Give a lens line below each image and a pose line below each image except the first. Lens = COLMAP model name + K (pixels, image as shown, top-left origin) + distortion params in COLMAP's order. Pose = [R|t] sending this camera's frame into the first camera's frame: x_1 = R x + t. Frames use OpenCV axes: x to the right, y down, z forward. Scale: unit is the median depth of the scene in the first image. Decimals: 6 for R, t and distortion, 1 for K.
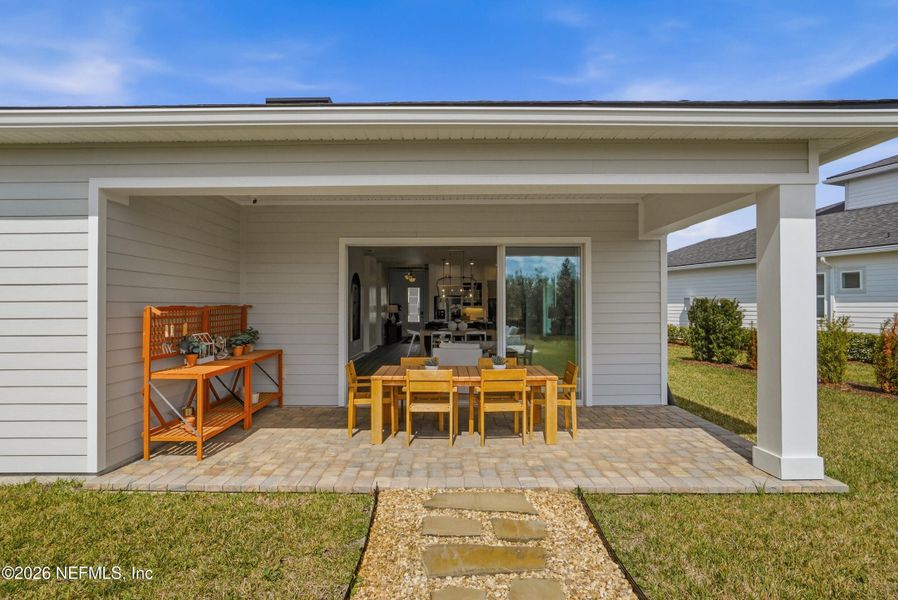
lens RADIAL K [[487.0, 0, 450.1], [0, 487.0, 310.7], [0, 0, 1]] dist [-0.006638, -0.000818]
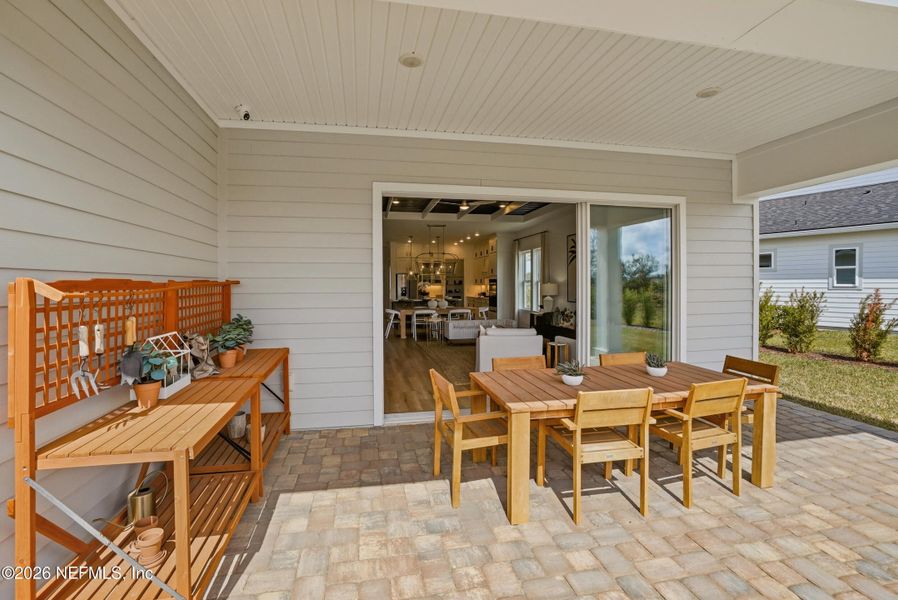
lens RADIAL K [[398.3, 0, 444.7], [0, 398.3, 294.1], [0, 0, 1]] dist [-0.047266, 0.019663]
pose [[0.979307, -0.008344, 0.202207, -0.288712], [0.005379, 0.999870, 0.015205, 0.000201], [-0.202308, -0.013803, 0.979225, 0.508878]]
